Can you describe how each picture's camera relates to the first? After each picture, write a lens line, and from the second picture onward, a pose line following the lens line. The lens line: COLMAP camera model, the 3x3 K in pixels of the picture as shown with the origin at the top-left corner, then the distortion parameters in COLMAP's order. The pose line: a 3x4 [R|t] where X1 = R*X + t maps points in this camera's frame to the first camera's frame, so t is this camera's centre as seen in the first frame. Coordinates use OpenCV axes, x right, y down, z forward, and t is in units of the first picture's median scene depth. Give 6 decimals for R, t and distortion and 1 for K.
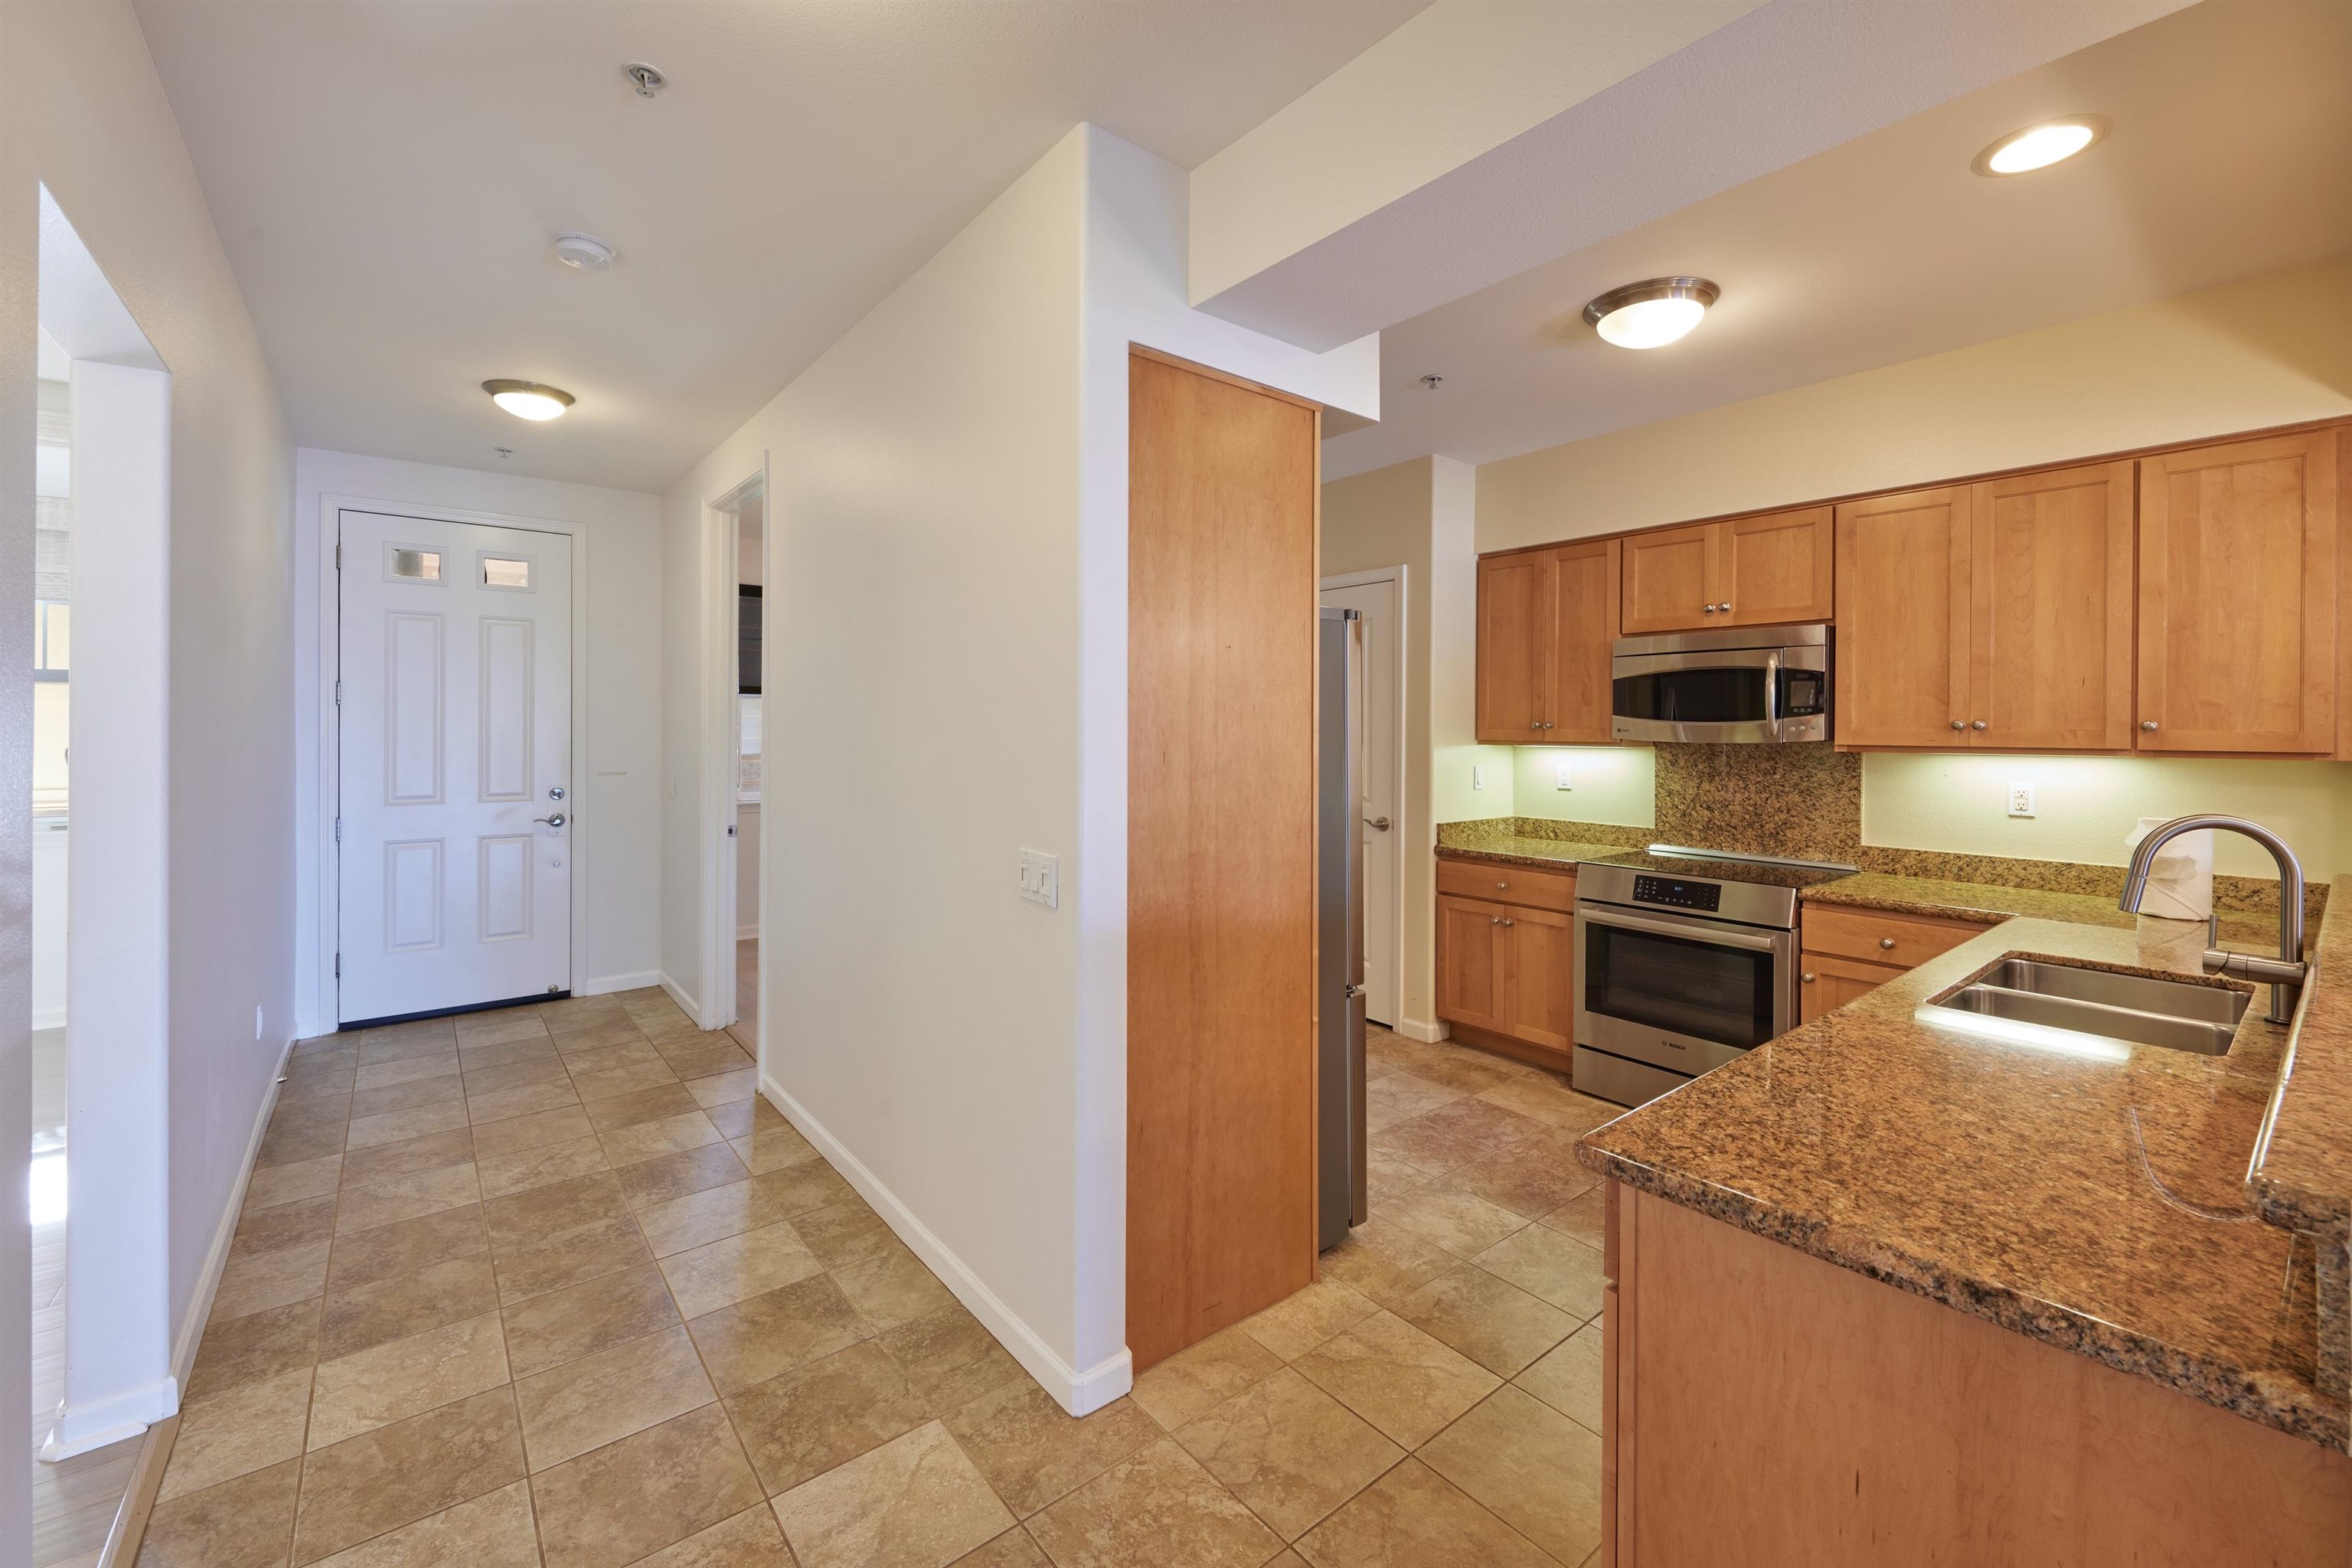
lens RADIAL K [[956.4, 0, 1165.9], [0, 956.4, 729.9], [0, 0, 1]] dist [-0.000306, -0.000432]
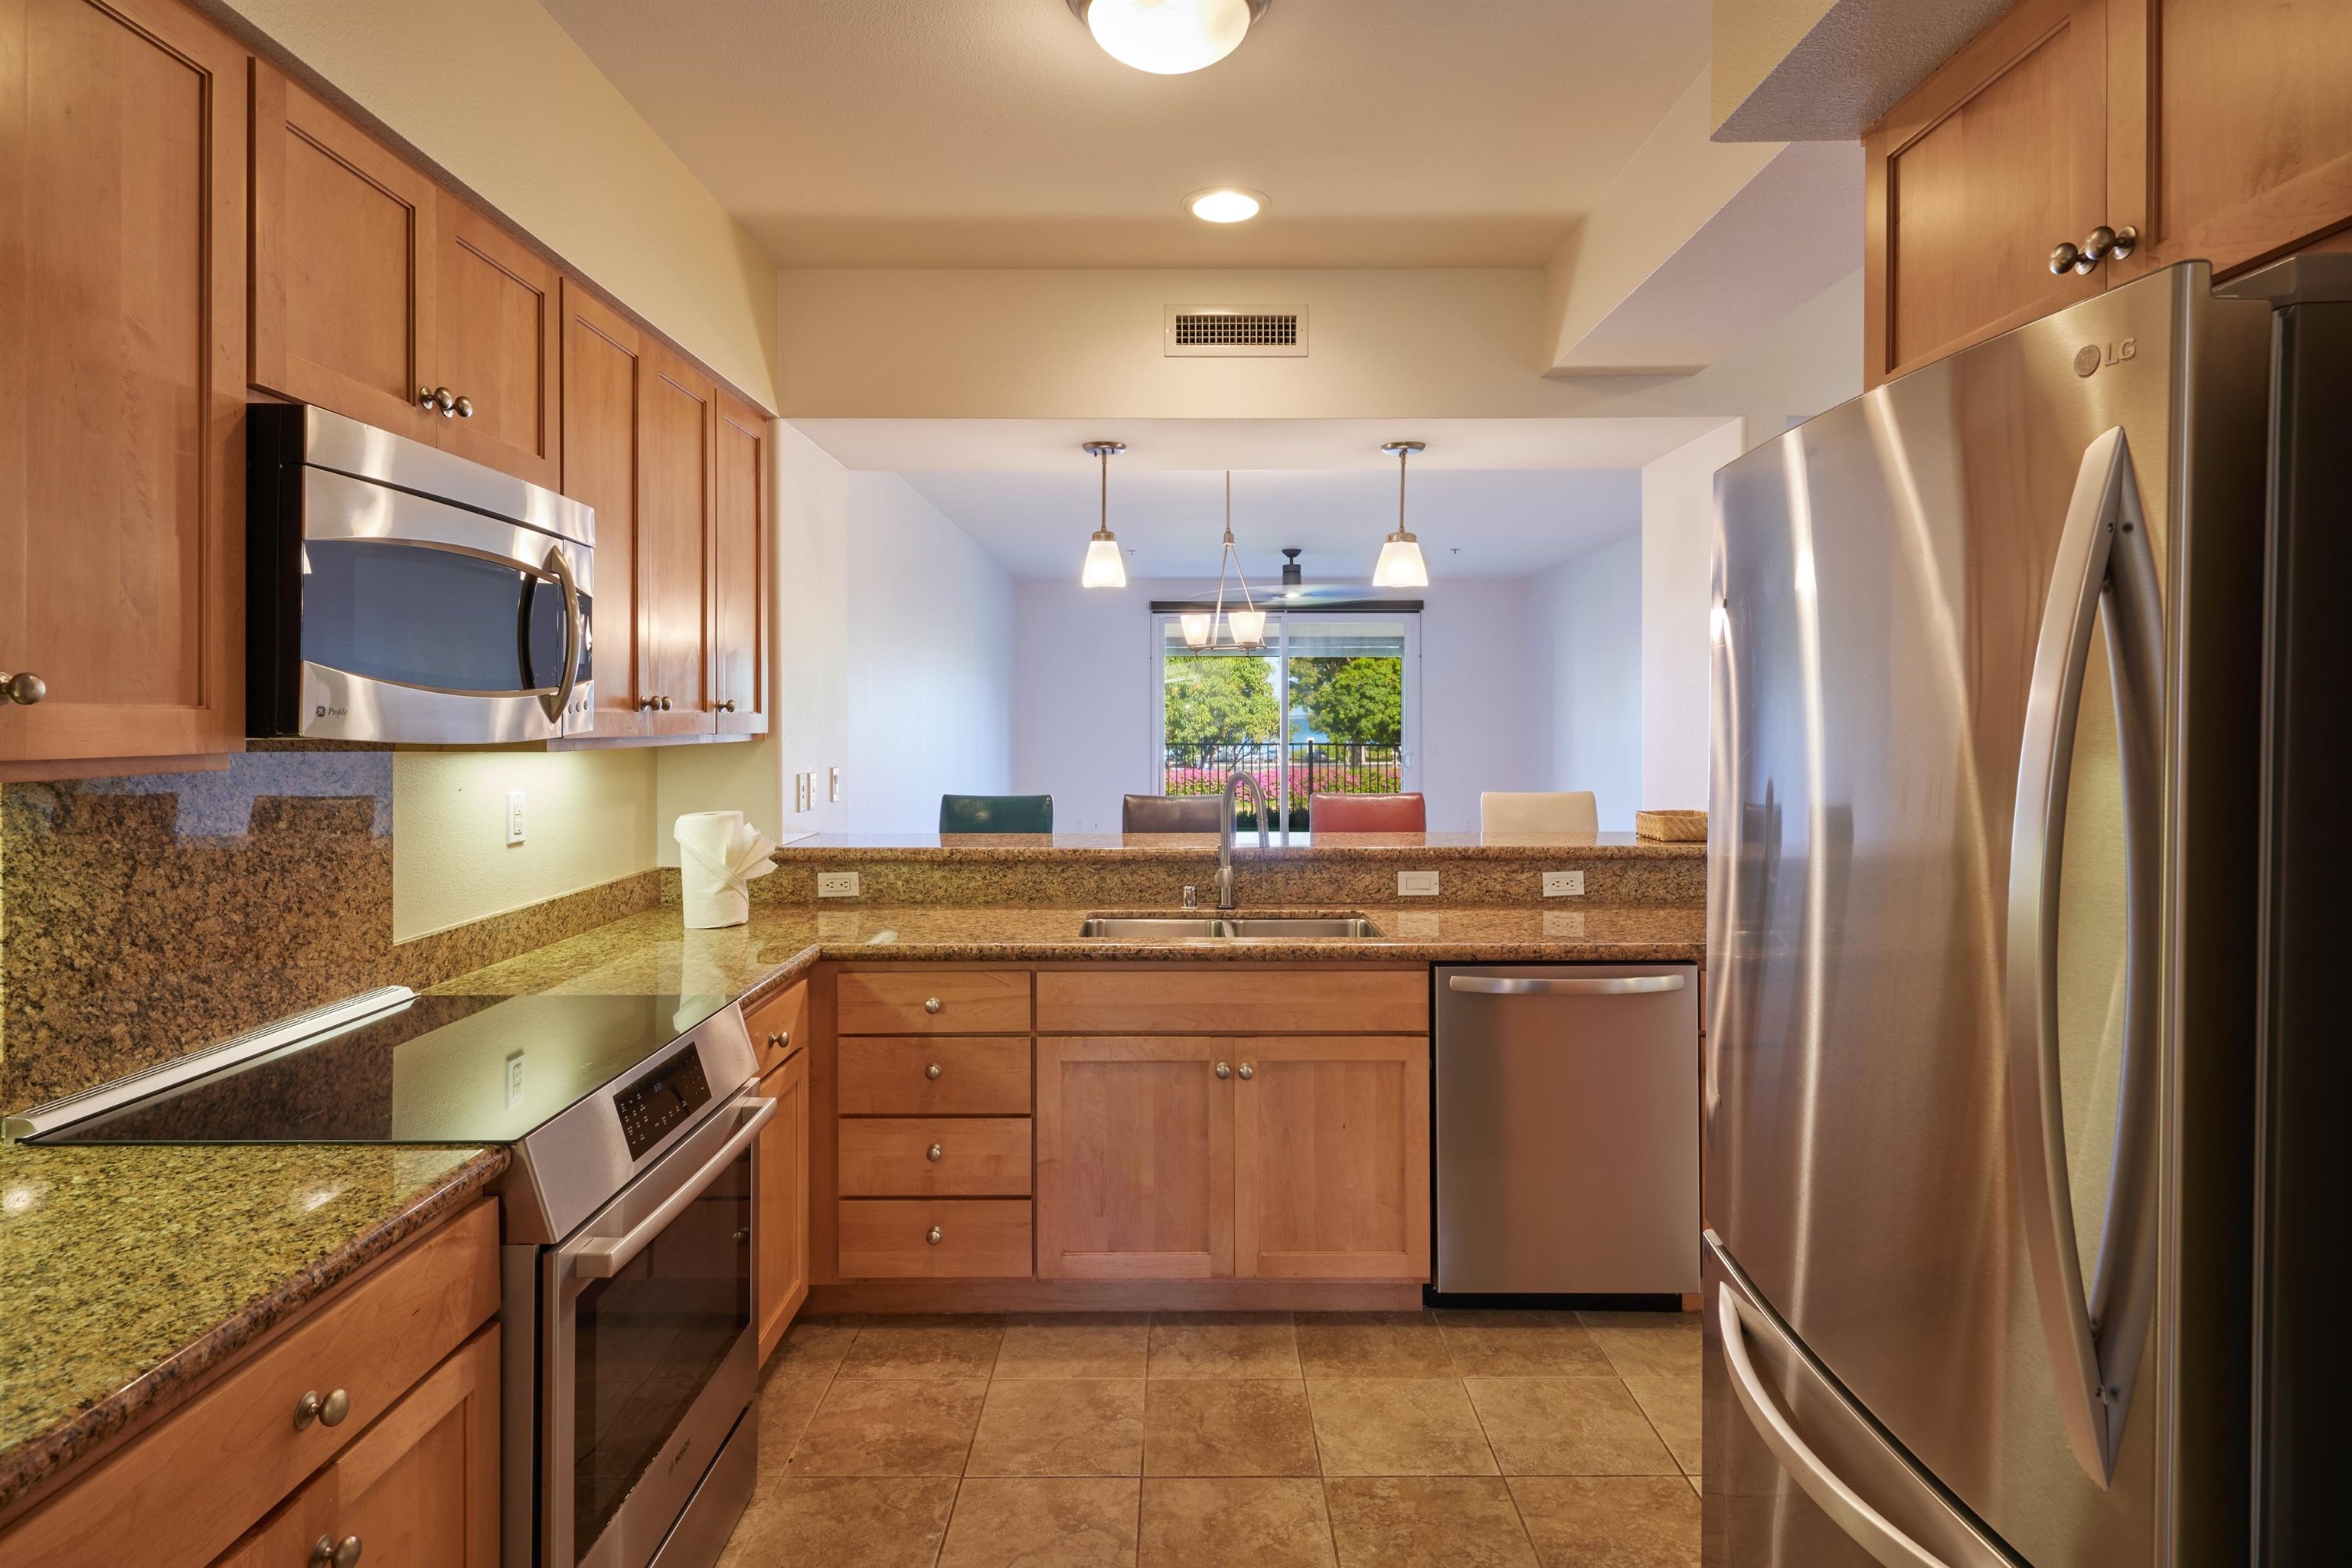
lens RADIAL K [[1221.3, 0, 1174.0], [0, 1221.3, 725.0], [0, 0, 1]] dist [0.000630, -0.000013]
pose [[-0.784069, -0.005031, 0.620654, 0.022652], [0.001344, 0.999951, 0.009803, 0.001819], [-0.620673, 0.008521, -0.784023, 1.194167]]
